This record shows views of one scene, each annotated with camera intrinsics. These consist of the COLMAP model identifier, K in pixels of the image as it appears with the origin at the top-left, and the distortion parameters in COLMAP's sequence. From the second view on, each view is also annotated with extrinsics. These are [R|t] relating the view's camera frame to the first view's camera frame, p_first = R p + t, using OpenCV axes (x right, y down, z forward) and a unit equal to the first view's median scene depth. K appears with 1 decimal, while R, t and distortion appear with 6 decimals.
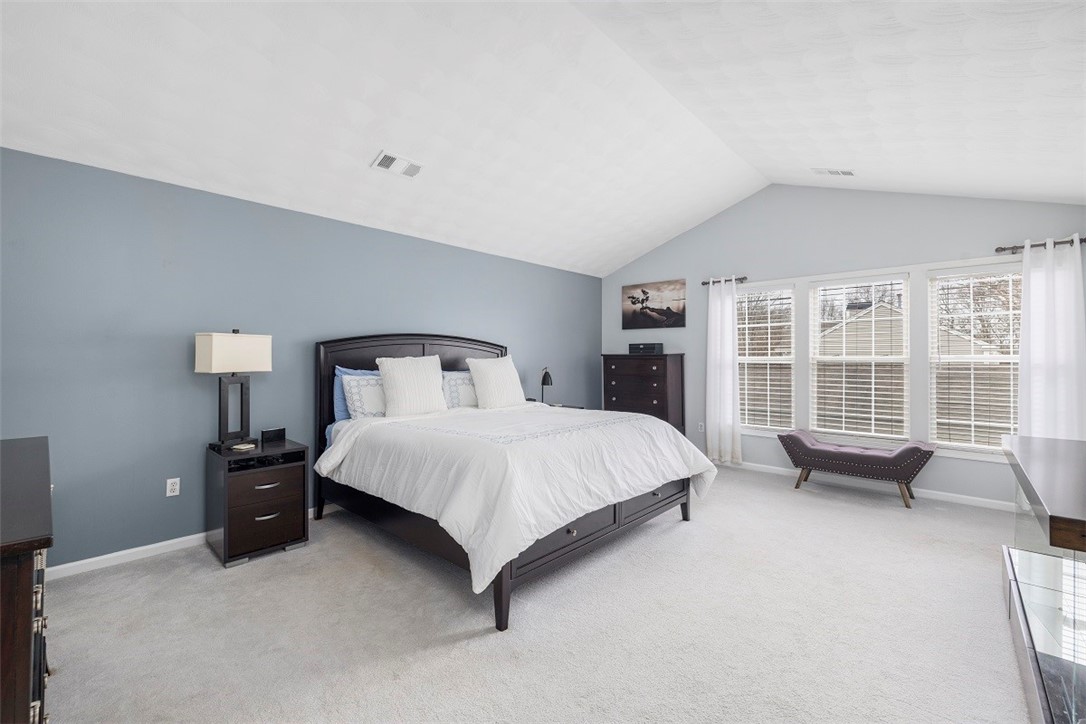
lens RADIAL K [[465.4, 0, 540.1], [0, 465.4, 357.8], [0, 0, 1]] dist [0.004486, 0.000112]
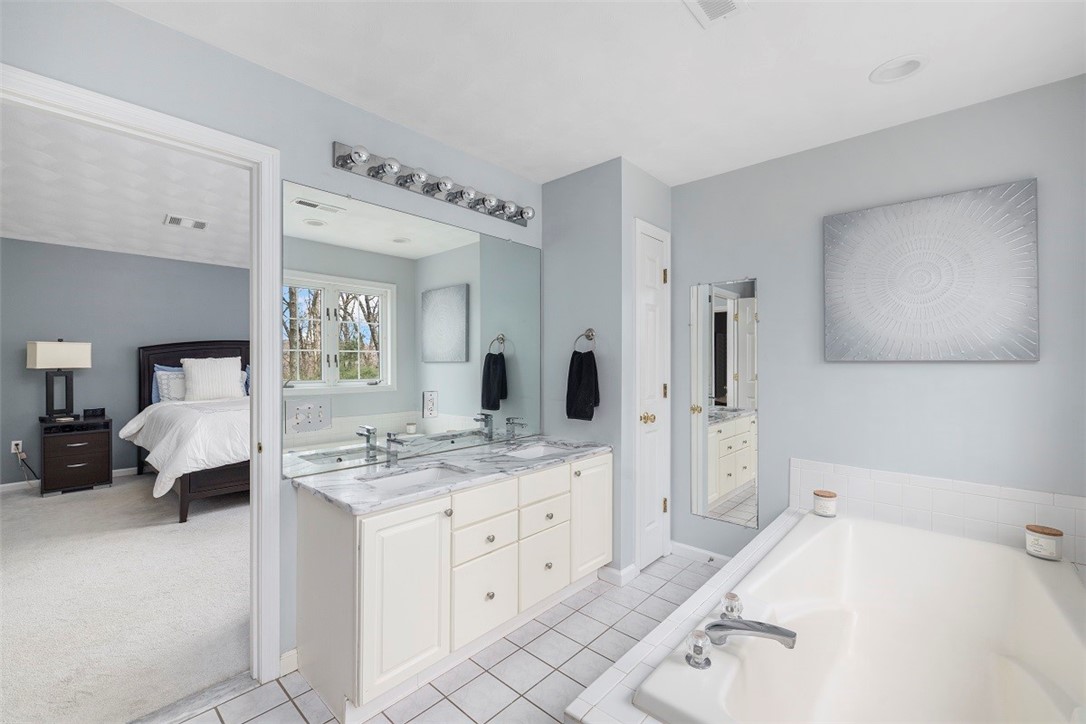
lens RADIAL K [[465.4, 0, 544.9], [0, 465.4, 363.5], [0, 0, 1]] dist [0.004486, 0.000112]
pose [[0.999944, 0.000403, 0.010595, 0.842595], [-0.000550, 0.999903, 0.013882, -0.005736], [-0.010588, -0.013887, 0.999848, -0.476492]]
